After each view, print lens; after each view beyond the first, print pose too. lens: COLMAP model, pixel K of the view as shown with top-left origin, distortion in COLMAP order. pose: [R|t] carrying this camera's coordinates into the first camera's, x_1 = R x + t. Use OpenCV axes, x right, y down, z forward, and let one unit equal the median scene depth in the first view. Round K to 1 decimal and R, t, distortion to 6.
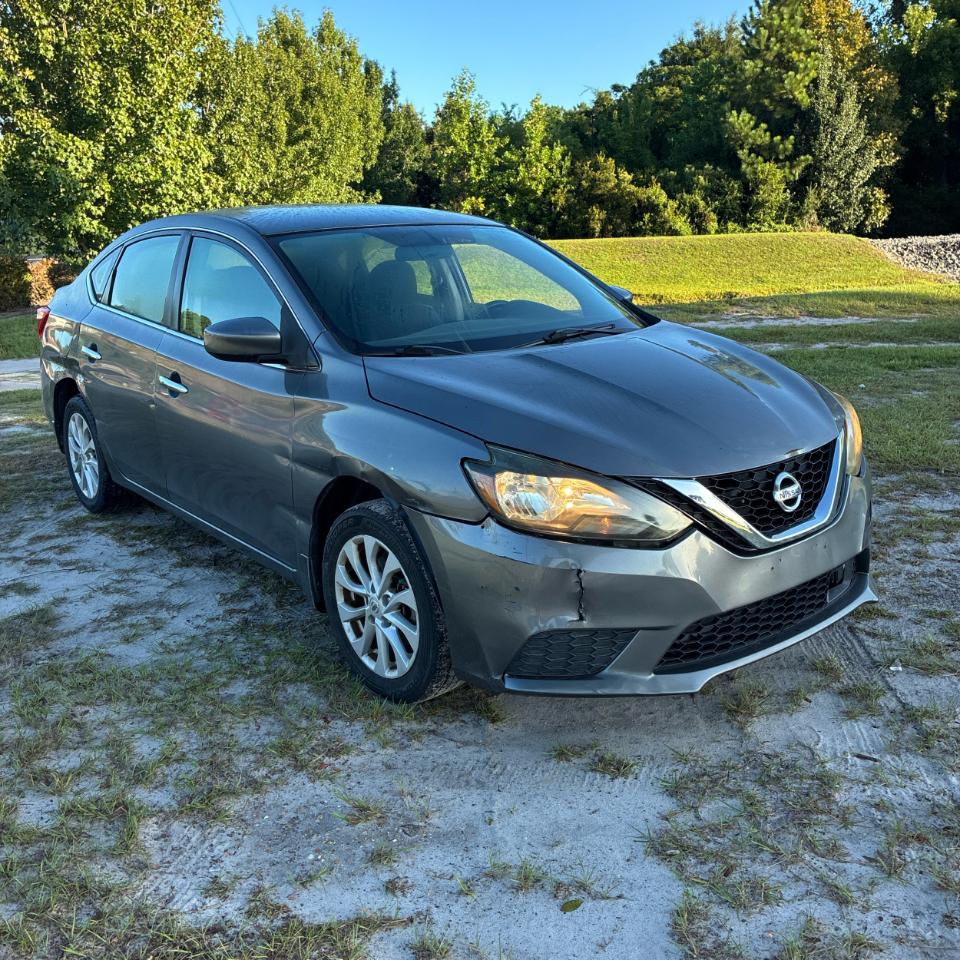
lens RADIAL K [[963.2, 0, 485.1], [0, 963.2, 493.5], [0, 0, 1]] dist [0.013323, 0.003026]
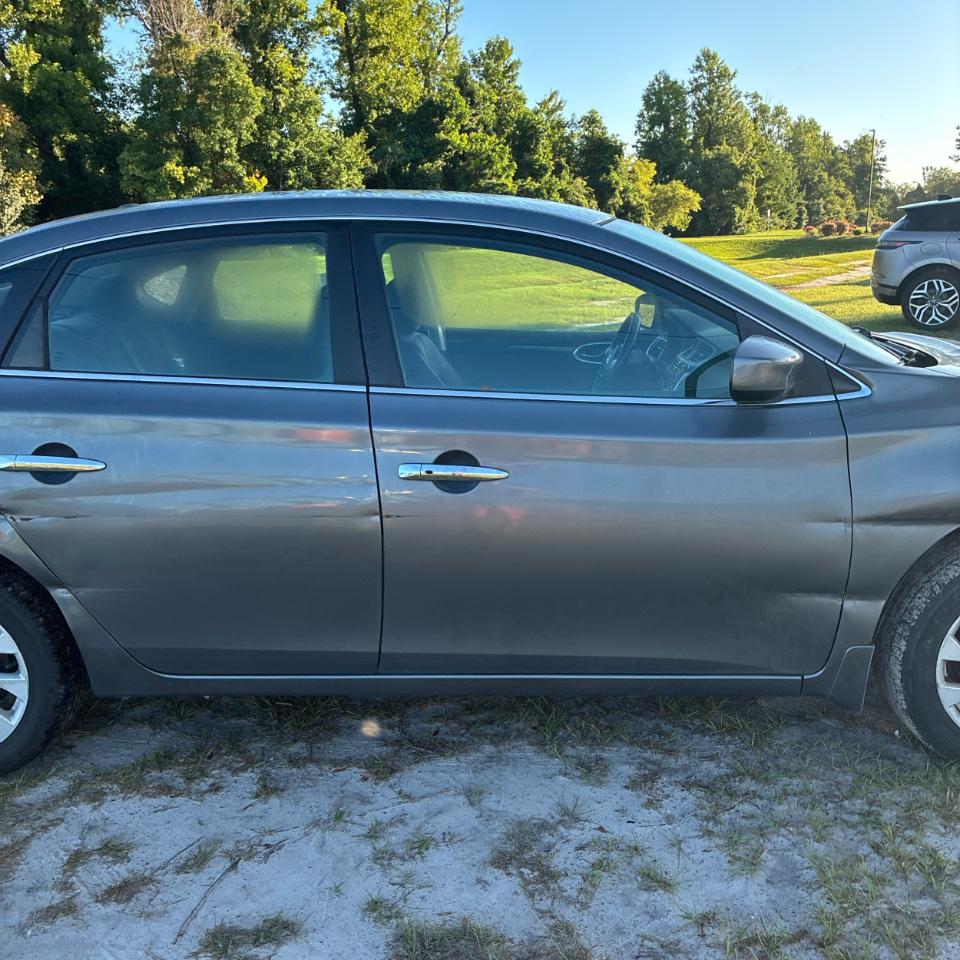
lens RADIAL K [[963.2, 0, 485.1], [0, 963.2, 493.5], [0, 0, 1]] dist [0.013323, 0.003026]
pose [[0.646506, -0.187591, 0.739486, -0.066676], [0.217944, 0.974317, 0.056621, -0.011493], [-0.731116, 0.124560, 0.670787, 0.051875]]
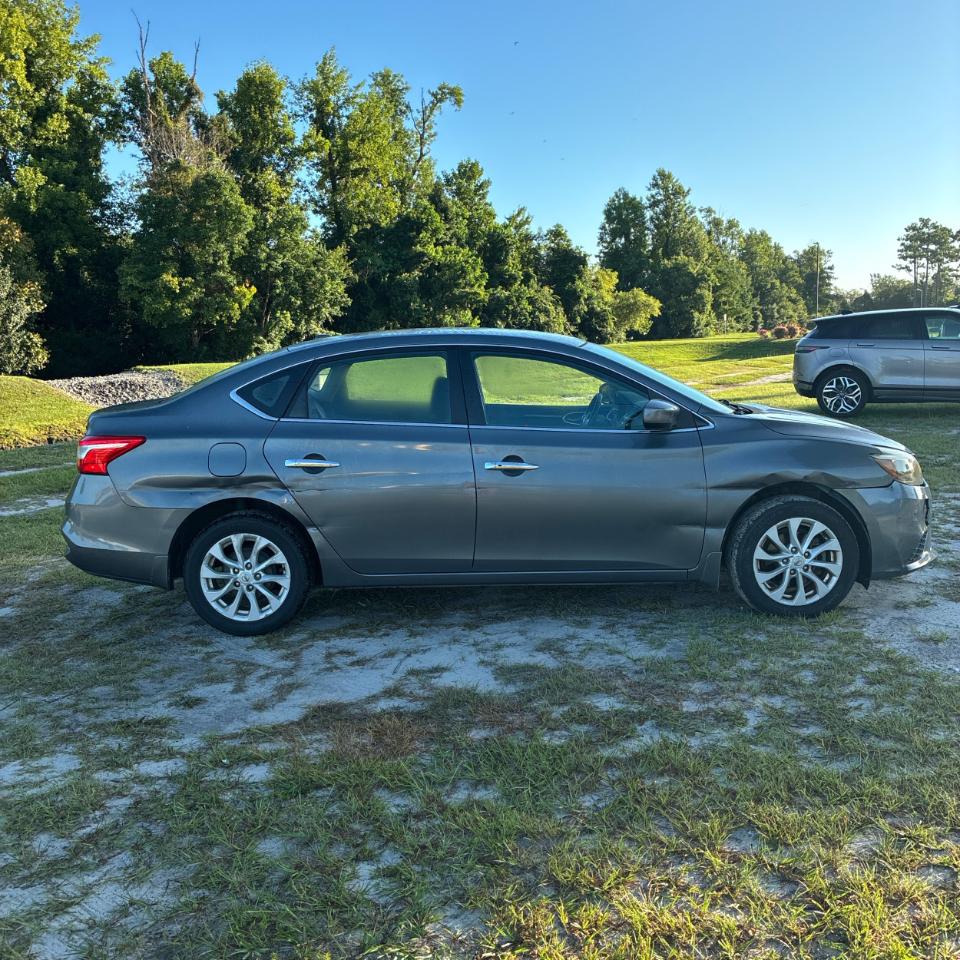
lens RADIAL K [[963.2, 0, 485.1], [0, 963.2, 493.5], [0, 0, 1]] dist [0.013323, 0.003026]
pose [[0.621853, -0.116346, 0.774444, -0.114246], [0.226428, 0.973378, -0.035582, -0.003832], [-0.749686, 0.197483, 0.631641, 0.023211]]
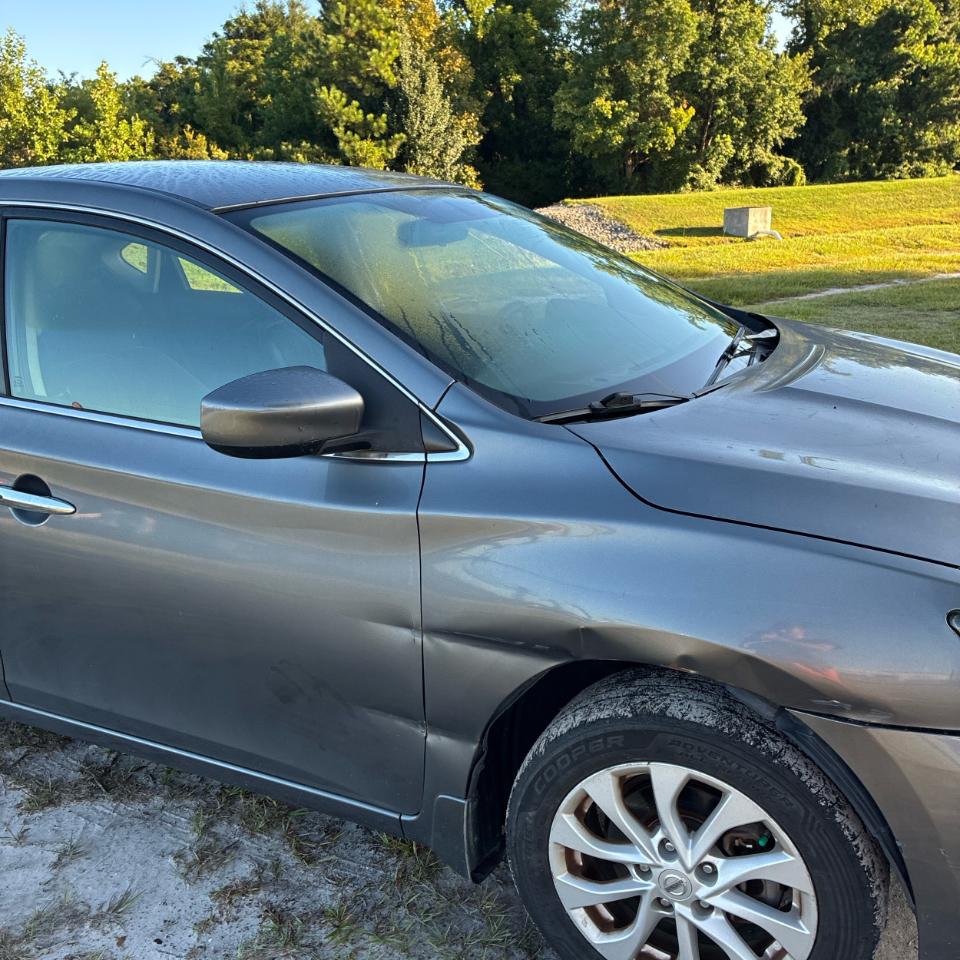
lens RADIAL K [[961.5, 0, 497.0], [0, 961.5, 494.6], [0, 0, 1]] dist [0.021265, -0.010416]
pose [[0.908329, -0.140609, 0.393914, -0.026275], [0.133034, 0.990014, 0.046626, -0.009362], [-0.396536, 0.010052, 0.917964, 0.036343]]
